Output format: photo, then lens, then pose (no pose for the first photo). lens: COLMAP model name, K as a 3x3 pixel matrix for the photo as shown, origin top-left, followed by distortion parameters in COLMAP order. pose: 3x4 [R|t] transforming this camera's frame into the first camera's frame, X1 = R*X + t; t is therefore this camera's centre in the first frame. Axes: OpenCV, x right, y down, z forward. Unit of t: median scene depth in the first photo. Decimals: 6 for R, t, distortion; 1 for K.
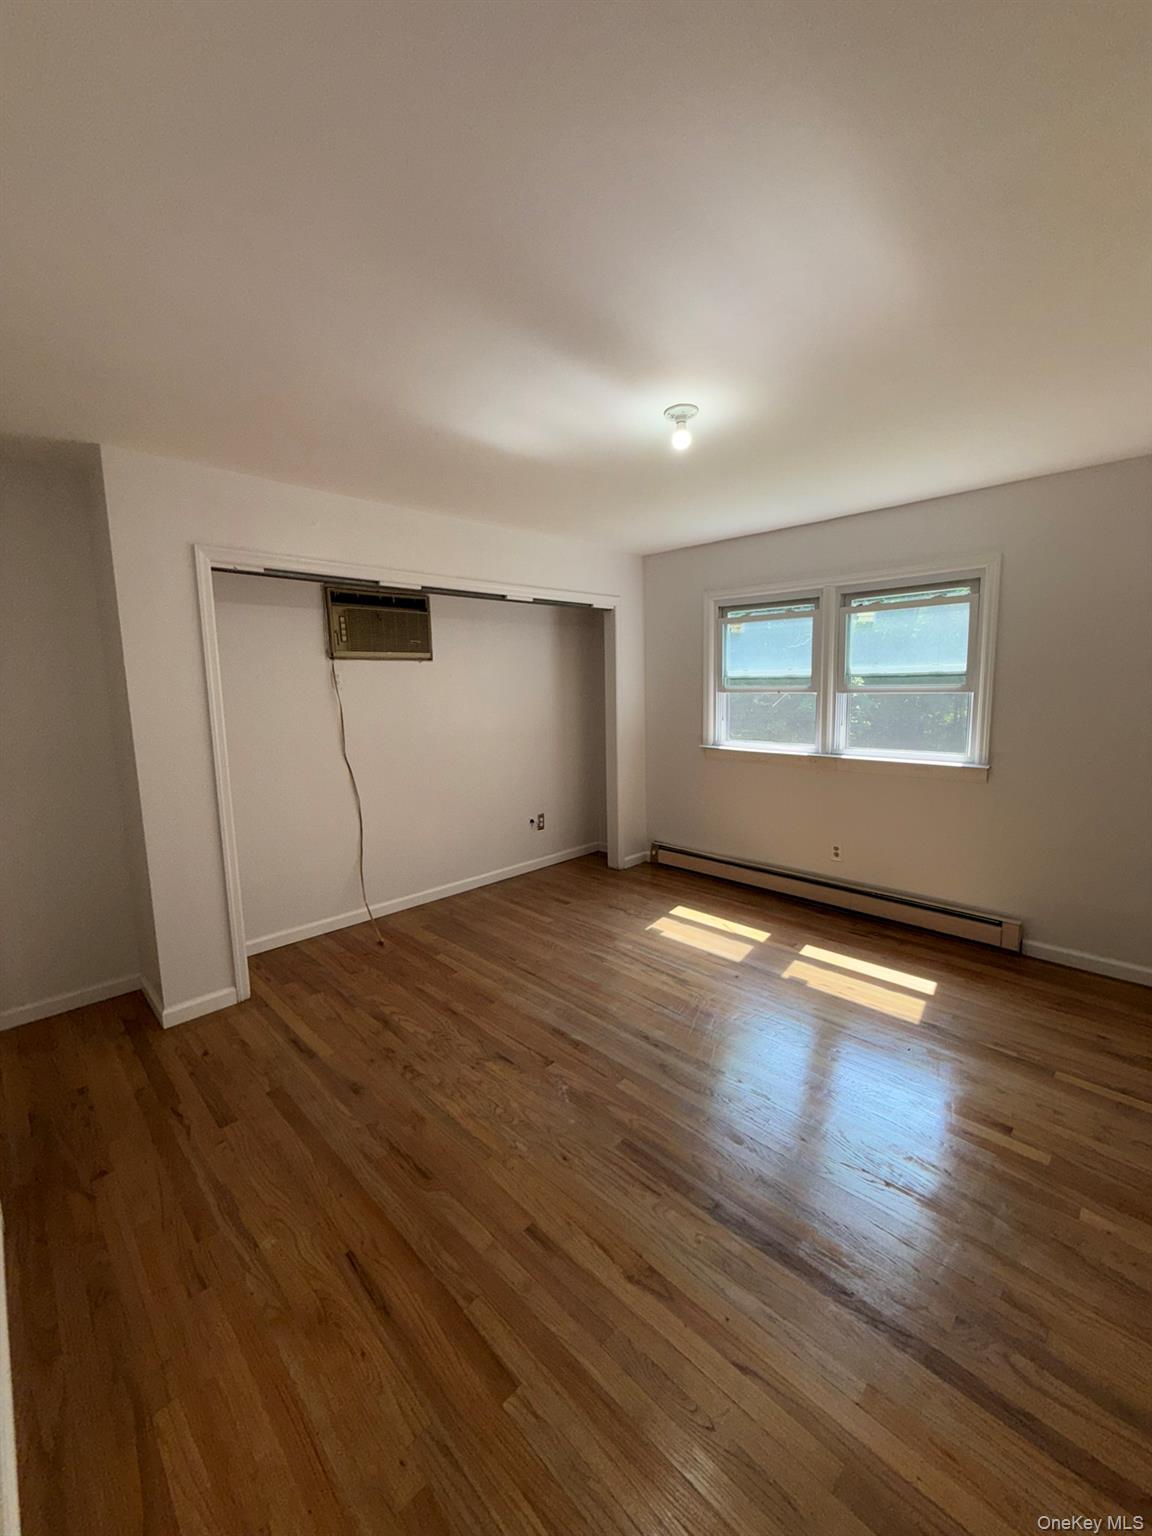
lens RADIAL K [[612.0, 0, 575.7], [0, 612.0, 761.6], [0, 0, 1]] dist [0.000047, 0.000051]
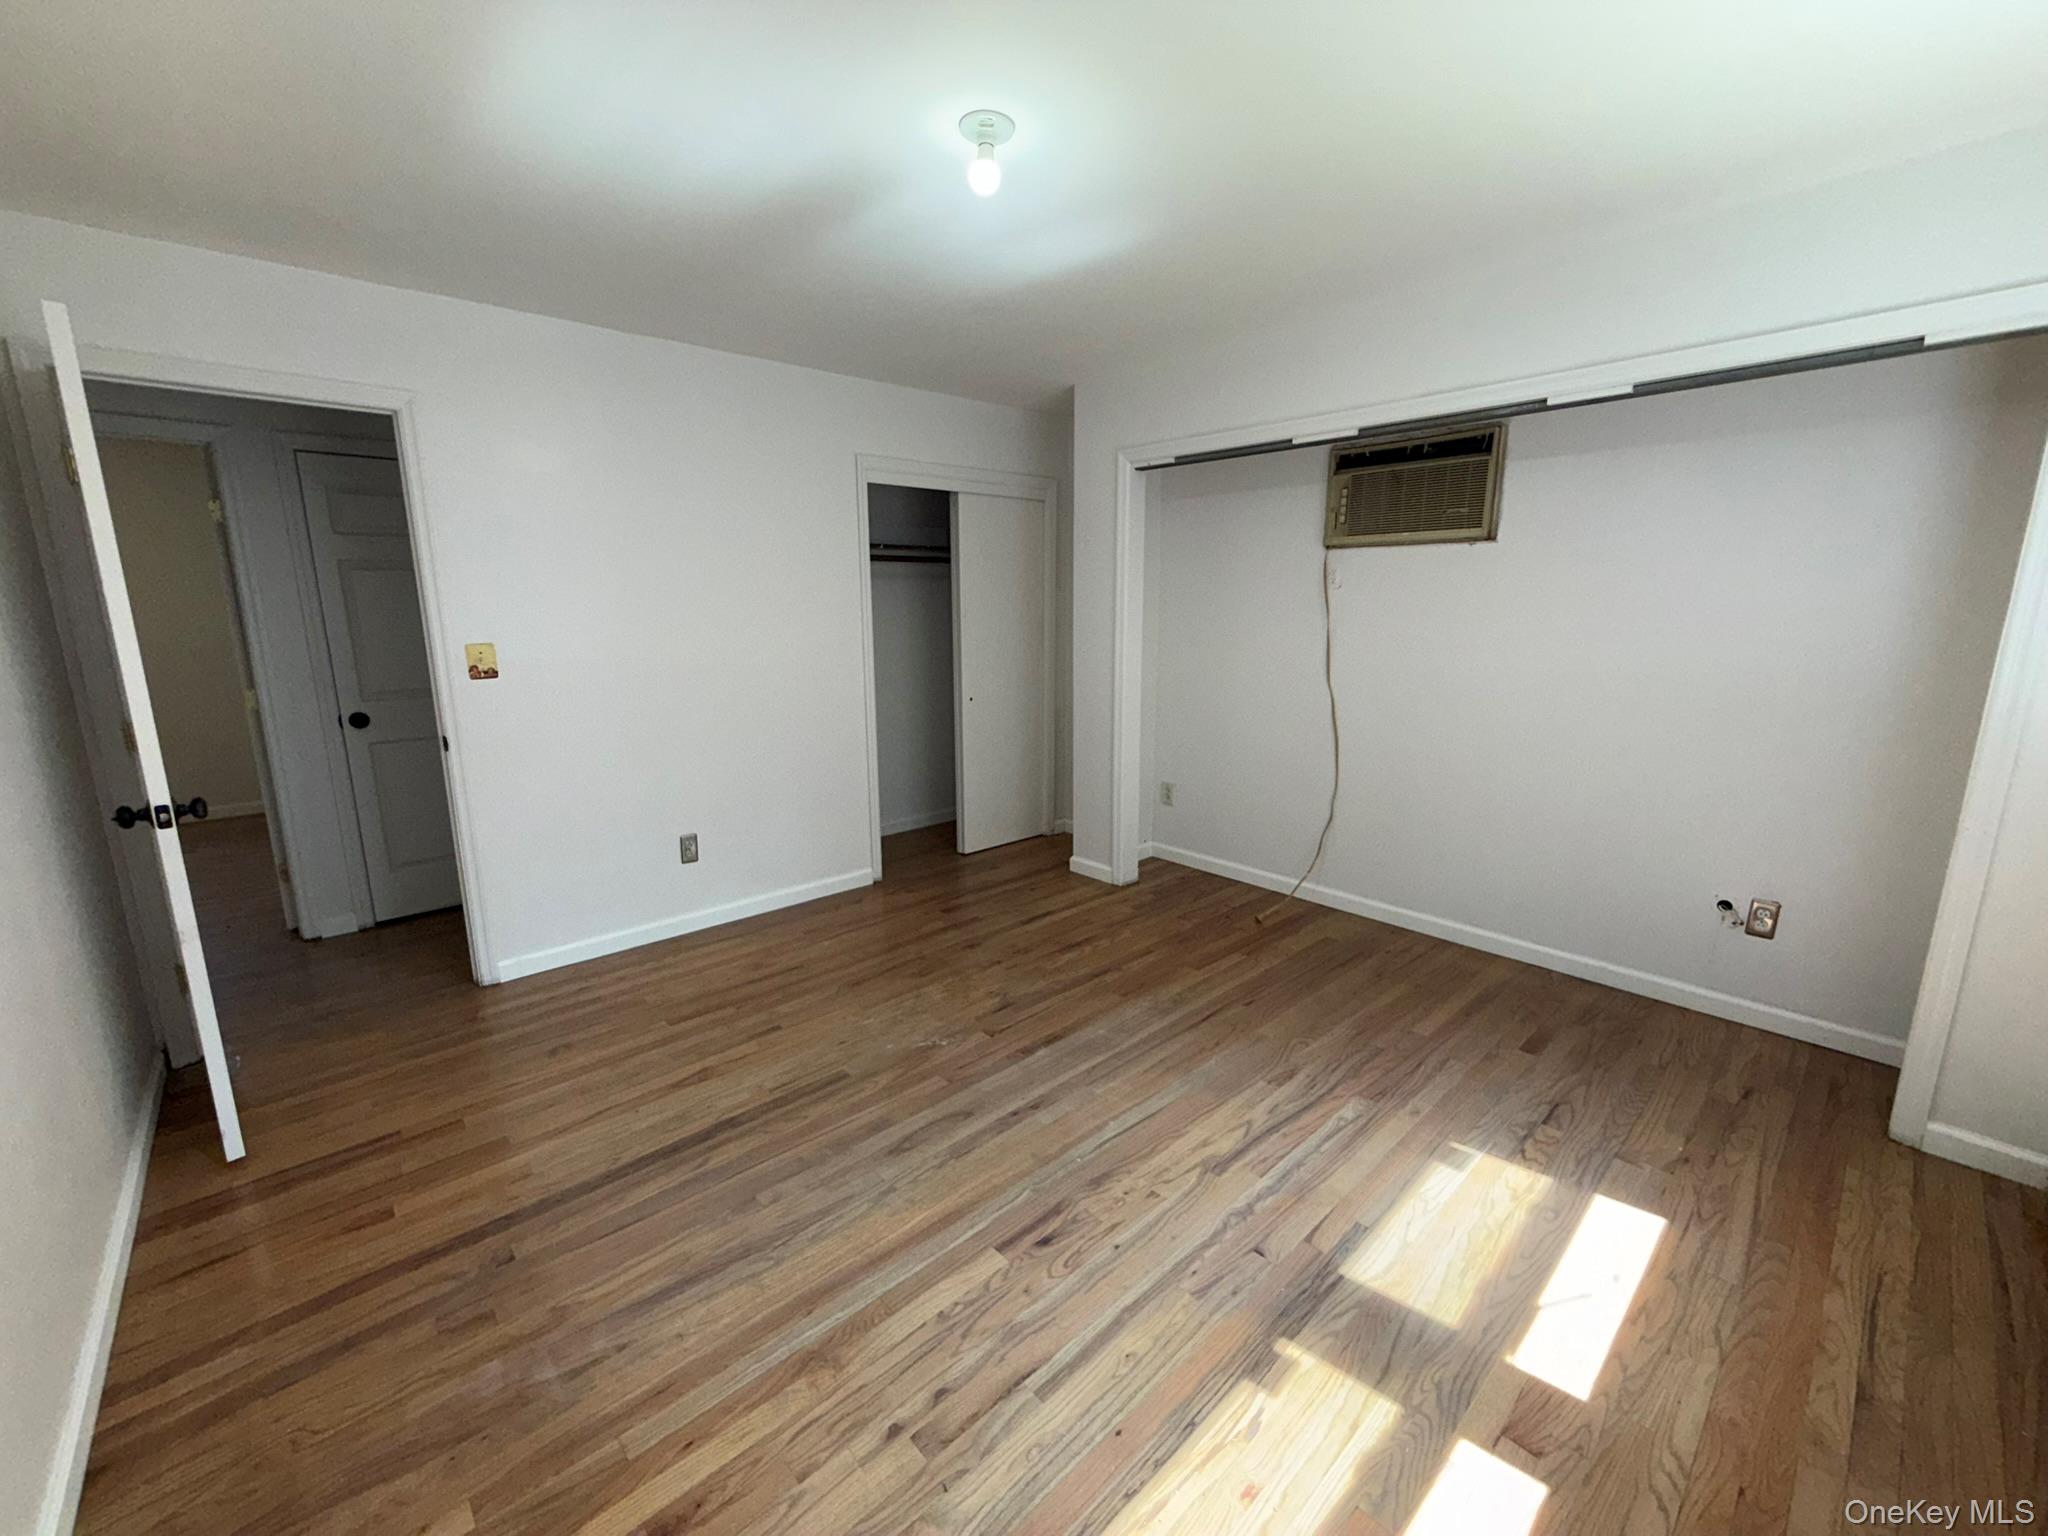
lens RADIAL K [[816.0, 0, 1015.9], [0, 816.0, 767.7], [0, 0, 1]] dist [0.000047, 0.000051]
pose [[-0.046654, 0.219500, -0.974496, 0.719877], [-0.123241, 0.966841, 0.223676, -0.092362], [0.991279, 0.130534, -0.018055, 0.736807]]
